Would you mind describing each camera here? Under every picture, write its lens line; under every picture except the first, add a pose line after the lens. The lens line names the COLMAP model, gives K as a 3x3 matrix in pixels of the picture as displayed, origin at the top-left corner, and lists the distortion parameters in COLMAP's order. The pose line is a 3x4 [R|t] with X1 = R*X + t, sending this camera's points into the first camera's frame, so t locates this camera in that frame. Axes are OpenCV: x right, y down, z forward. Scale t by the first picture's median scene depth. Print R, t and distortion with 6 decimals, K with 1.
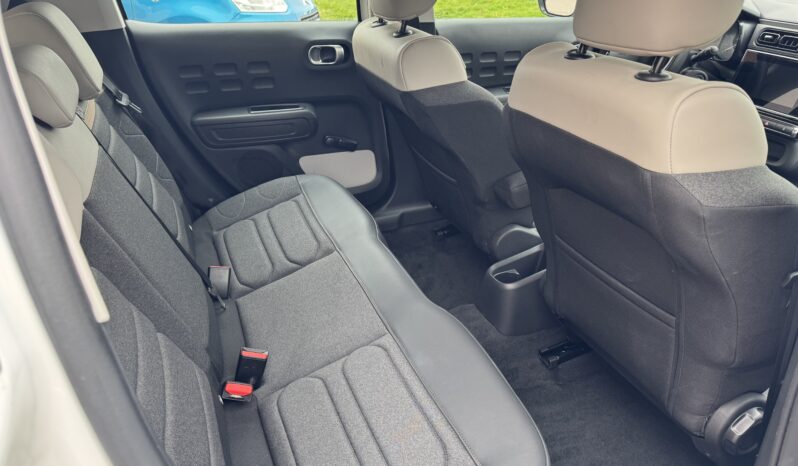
lens RADIAL K [[582.4, 0, 399.0], [0, 582.4, 233.0], [0, 0, 1]] dist [0.007490, -0.001122]
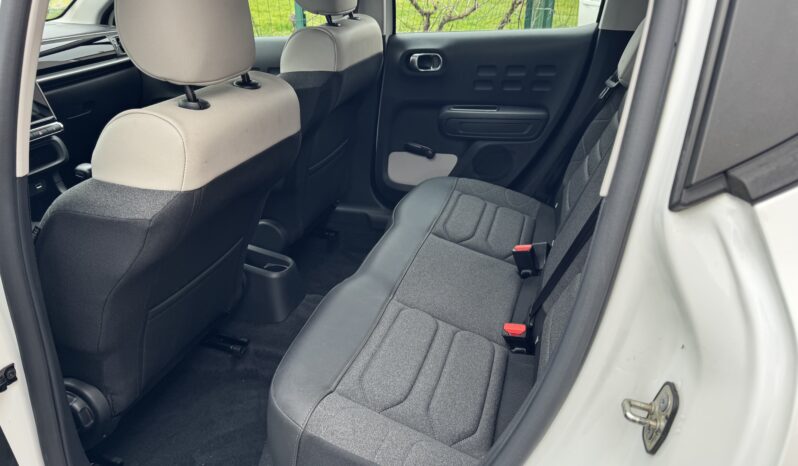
lens RADIAL K [[582.4, 0, 399.0], [0, 582.4, 233.0], [0, 0, 1]] dist [0.007490, -0.001122]
pose [[-0.781042, -0.278020, 0.559176, -0.680344], [0.280758, 0.643498, 0.712099, -0.777861], [-0.557807, 0.713172, -0.424543, 1.493194]]
